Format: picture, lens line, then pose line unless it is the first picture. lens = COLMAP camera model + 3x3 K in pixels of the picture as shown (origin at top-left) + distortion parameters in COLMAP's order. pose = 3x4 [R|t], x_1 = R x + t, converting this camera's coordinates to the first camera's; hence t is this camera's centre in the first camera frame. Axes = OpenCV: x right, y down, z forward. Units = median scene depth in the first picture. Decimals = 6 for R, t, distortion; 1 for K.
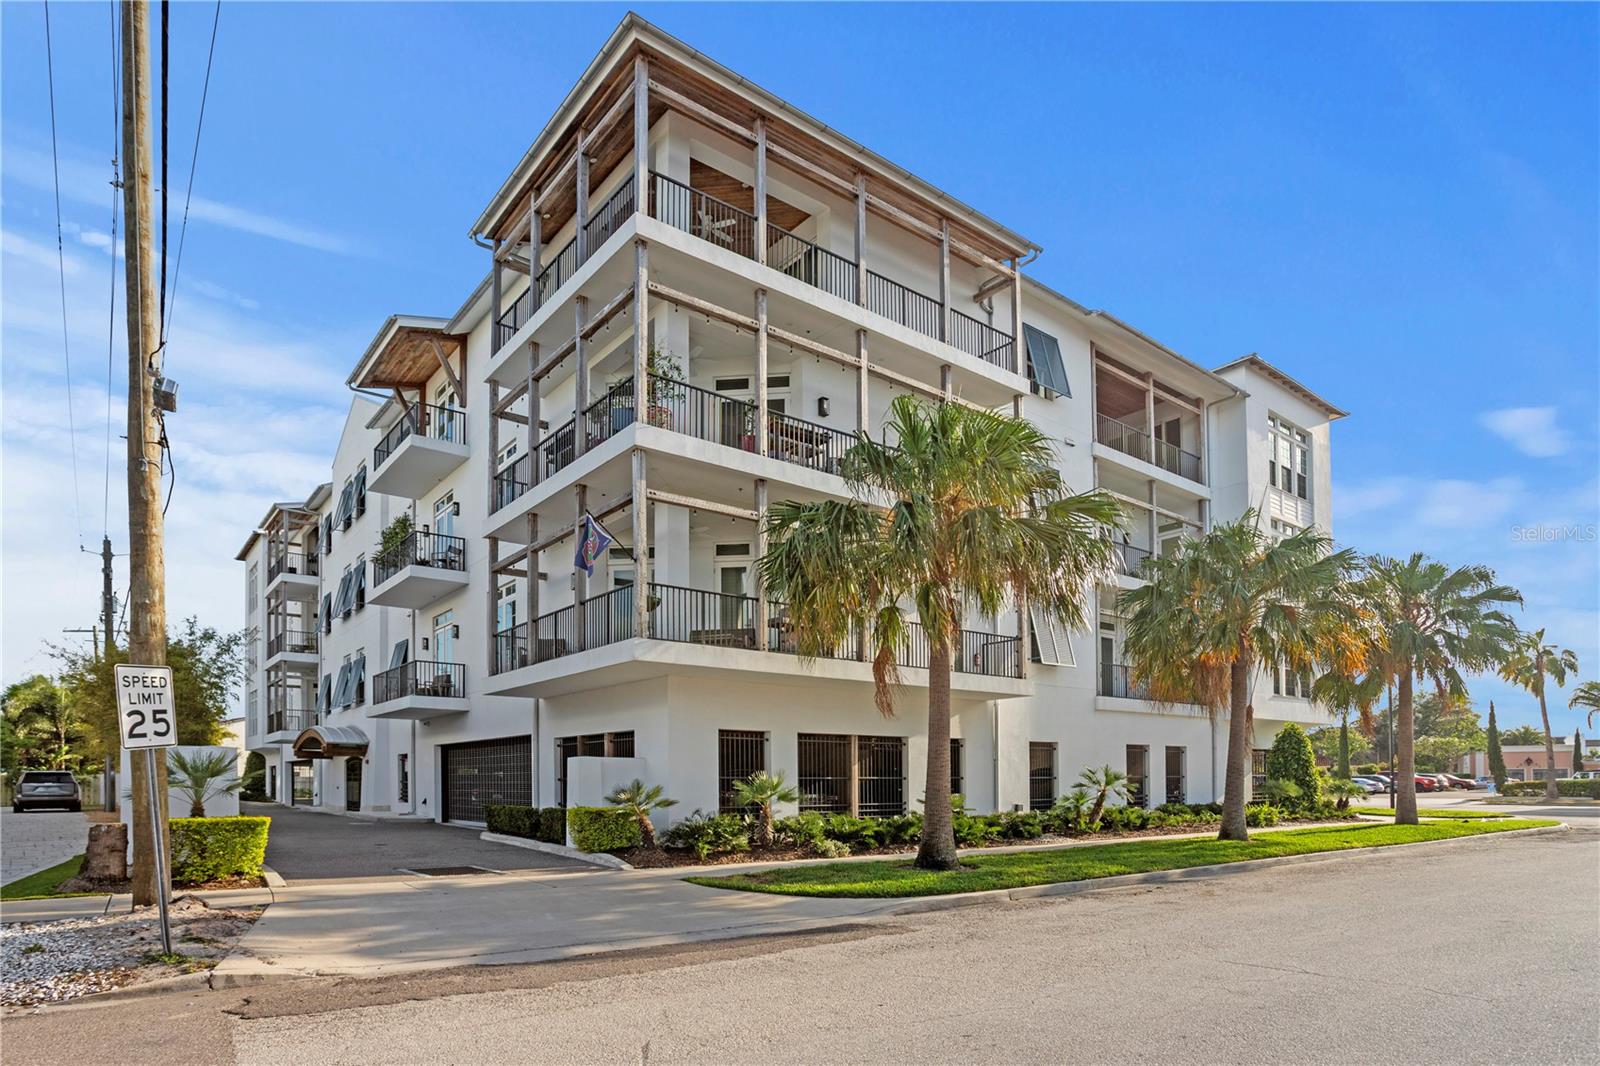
lens RADIAL K [[891.3, 0, 800.0], [0, 891.3, 533.0], [0, 0, 1]] dist [-0.014735, 0.001638]
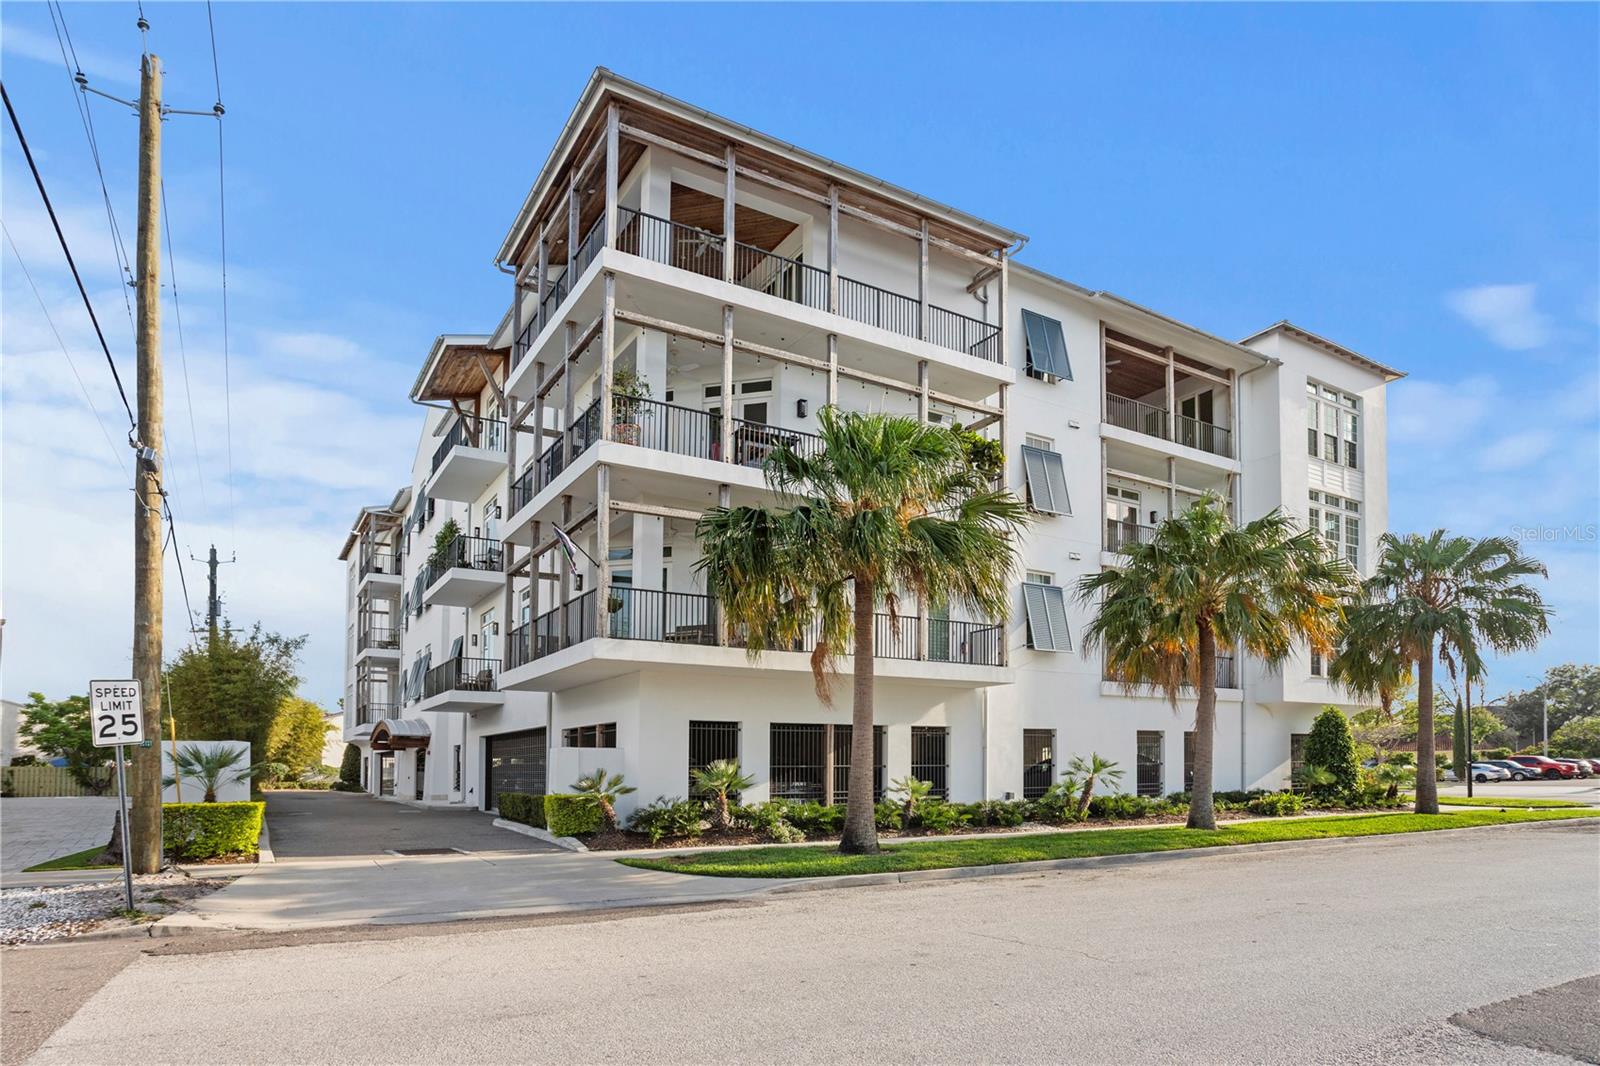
lens RADIAL K [[921.0, 0, 800.8], [0, 921.0, 468.3], [0, 0, 1]] dist [-0.009477, -0.001119]
pose [[0.991596, -0.043200, -0.121950, 0.159470], [0.037710, 0.998184, -0.046976, -0.021101], [0.123758, 0.041982, 0.991424, -0.076732]]
